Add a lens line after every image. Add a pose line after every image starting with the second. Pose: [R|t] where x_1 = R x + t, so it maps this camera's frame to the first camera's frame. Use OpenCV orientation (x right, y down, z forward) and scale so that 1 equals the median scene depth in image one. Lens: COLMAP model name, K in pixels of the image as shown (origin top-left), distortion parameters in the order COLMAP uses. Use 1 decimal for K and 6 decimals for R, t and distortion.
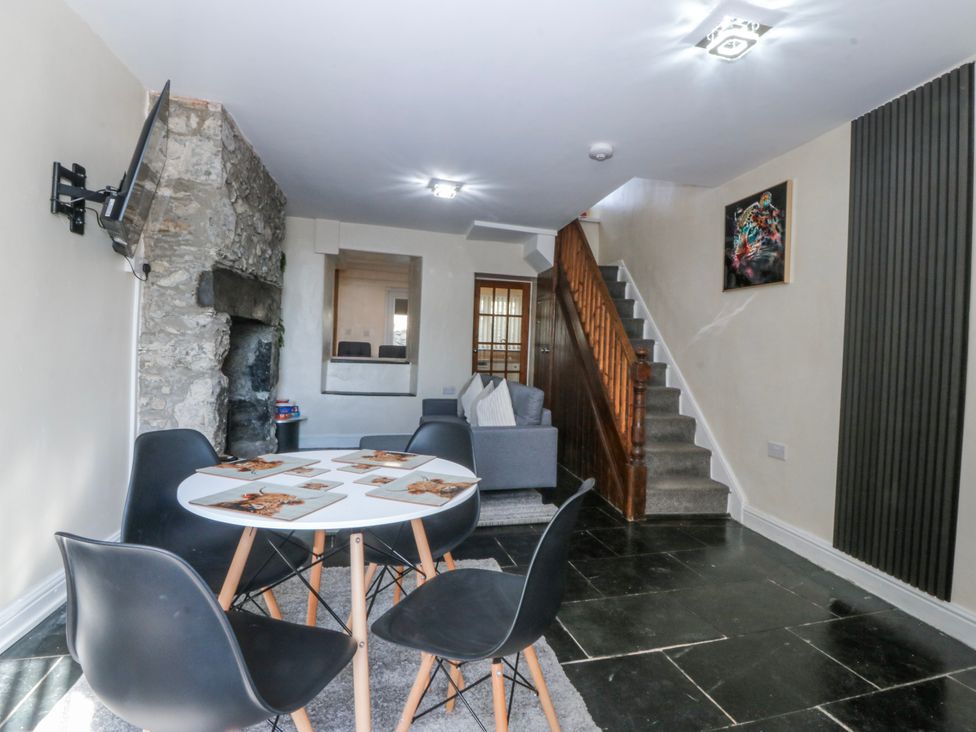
lens RADIAL K [[517.8, 0, 481.4], [0, 517.8, 352.8], [0, 0, 1]] dist [-0.000978, -0.009510]
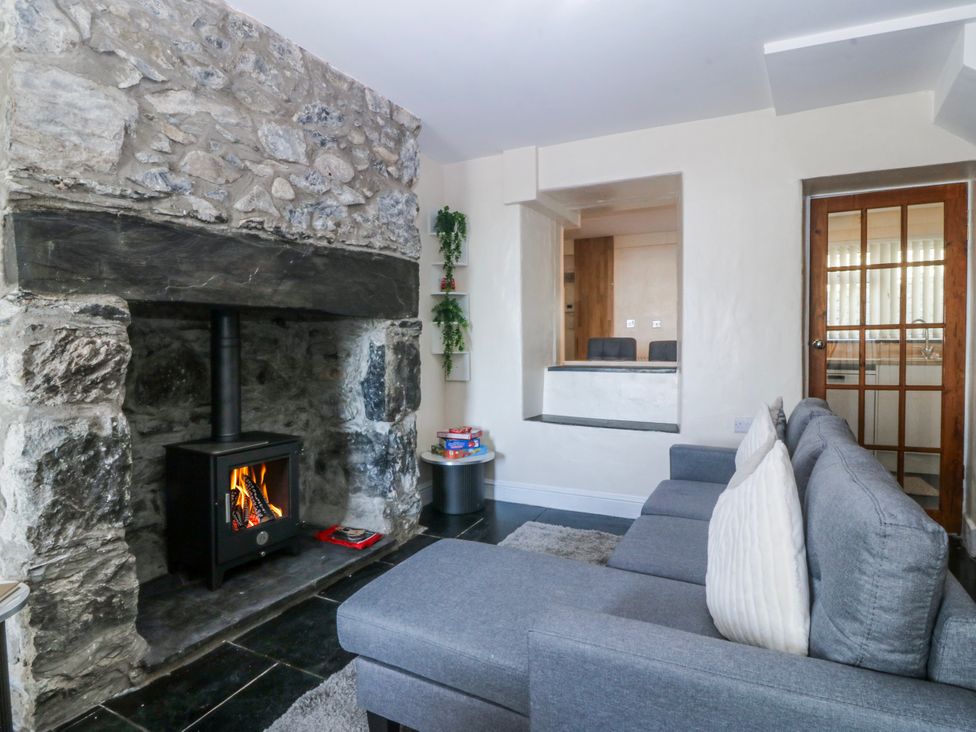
lens RADIAL K [[517.8, 0, 481.4], [0, 517.8, 352.8], [0, 0, 1]] dist [-0.000978, -0.009510]
pose [[0.753388, -0.027243, -0.657011, 0.077279], [0.029595, 0.999534, -0.007510, -0.001567], [0.656909, -0.013787, 0.753843, 0.464276]]
